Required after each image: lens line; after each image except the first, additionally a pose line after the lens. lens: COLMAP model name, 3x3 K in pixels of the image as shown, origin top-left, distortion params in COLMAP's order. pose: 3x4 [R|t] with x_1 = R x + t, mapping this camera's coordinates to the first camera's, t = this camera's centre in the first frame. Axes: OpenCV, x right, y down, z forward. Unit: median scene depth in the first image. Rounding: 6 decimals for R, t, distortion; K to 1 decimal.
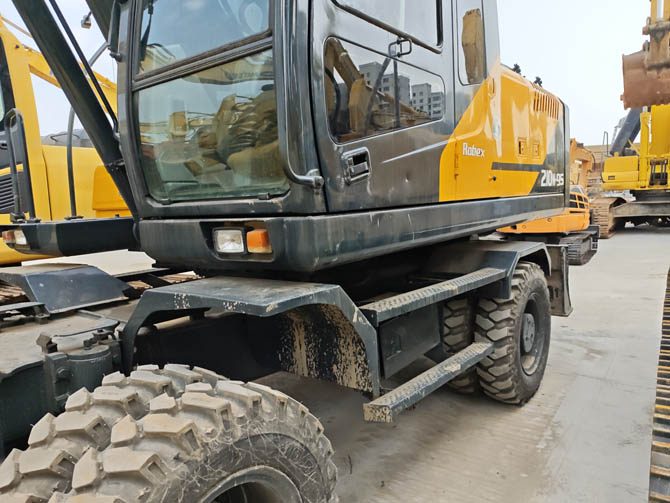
lens RADIAL K [[507.3, 0, 335.0], [0, 507.3, 251.5], [0, 0, 1]] dist [0.002747, -0.002288]
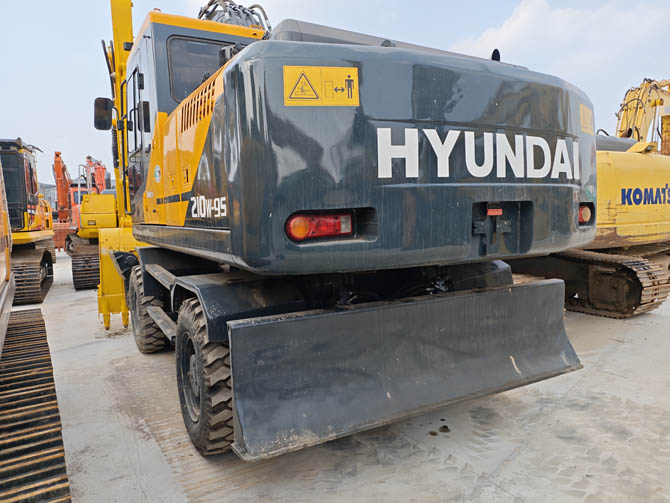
lens RADIAL K [[486.6, 0, 335.0], [0, 486.6, 251.5], [0, 0, 1]] dist [-0.001937, -0.001493]
pose [[-0.397040, 0.134324, -0.907919, 1.608368], [-0.043625, 0.985352, 0.164858, -0.334587], [0.916764, 0.105063, -0.385364, 2.375080]]
